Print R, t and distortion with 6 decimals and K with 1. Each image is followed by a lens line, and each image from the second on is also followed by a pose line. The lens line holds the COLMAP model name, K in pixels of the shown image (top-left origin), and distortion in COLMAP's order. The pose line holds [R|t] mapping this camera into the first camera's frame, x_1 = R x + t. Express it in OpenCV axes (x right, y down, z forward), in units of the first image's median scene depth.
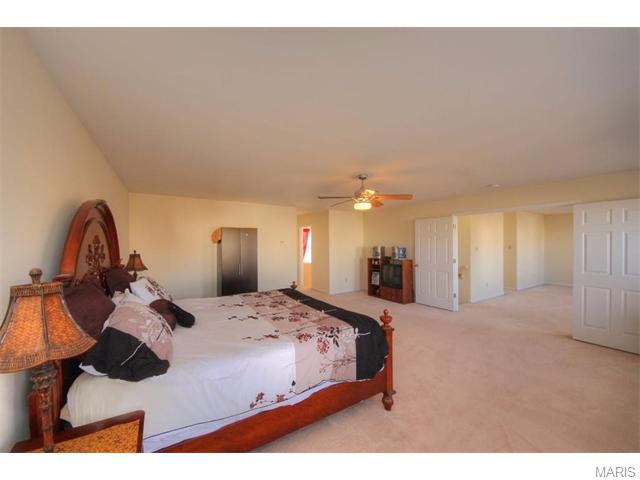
lens RADIAL K [[241.0, 0, 320.0], [0, 241.0, 240.0], [0, 0, 1]] dist [0.000626, 0.000037]
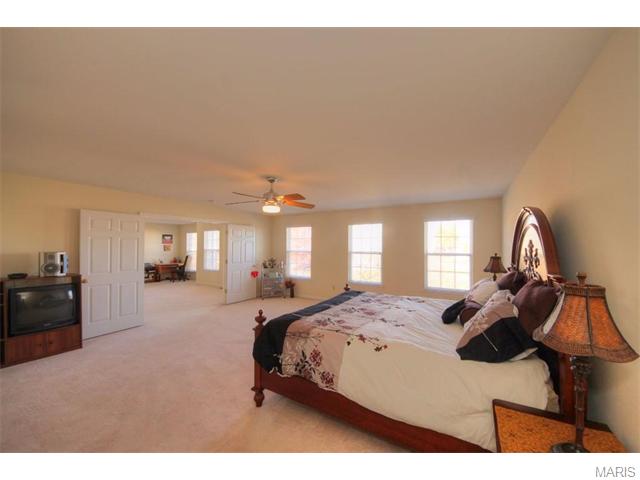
lens RADIAL K [[234.7, 0, 320.4], [0, 234.7, 251.3], [0, 0, 1]] dist [0.053506, 0.000009]
pose [[-0.417772, -0.015597, 0.908418, -0.780355], [-0.013091, 0.999852, 0.011146, 0.016769], [-0.908458, -0.007235, -0.417914, 1.195588]]
